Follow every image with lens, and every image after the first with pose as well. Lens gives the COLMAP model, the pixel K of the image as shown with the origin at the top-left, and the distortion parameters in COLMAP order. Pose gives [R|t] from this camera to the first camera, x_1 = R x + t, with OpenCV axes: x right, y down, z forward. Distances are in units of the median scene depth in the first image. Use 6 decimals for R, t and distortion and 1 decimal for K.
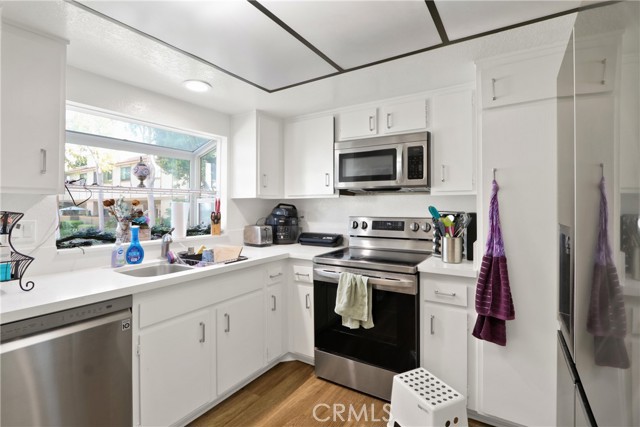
lens RADIAL K [[297.7, 0, 322.2], [0, 297.7, 205.5], [0, 0, 1]] dist [-0.003429, -0.000411]
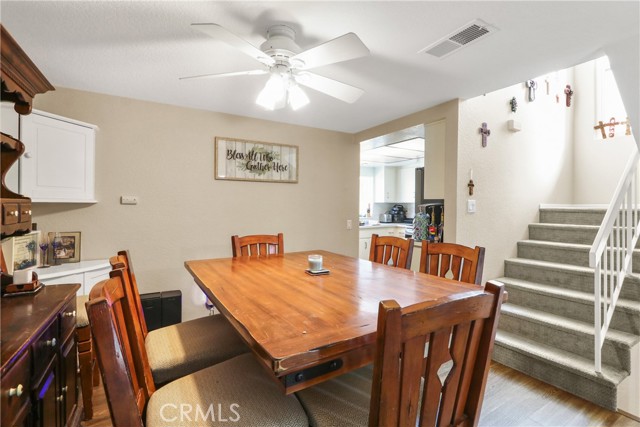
lens RADIAL K [[297.7, 0, 320.4], [0, 297.7, 210.8], [0, 0, 1]] dist [-0.003429, -0.000411]
pose [[0.892855, 0.005797, -0.450306, 0.476044], [-0.001003, 0.999940, 0.010884, 0.019340], [0.450342, -0.009266, 0.892808, -1.642143]]
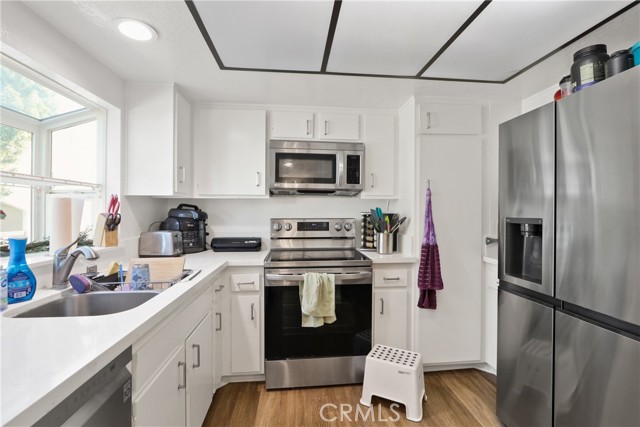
lens RADIAL K [[297.7, 0, 317.6], [0, 297.7, 213.7], [0, 0, 1]] dist [-0.003429, -0.000411]
pose [[0.792377, -0.000538, 0.610031, -0.463806], [-0.005501, 0.999953, 0.008027, 0.015873], [-0.610007, -0.009716, 0.792337, 0.173246]]
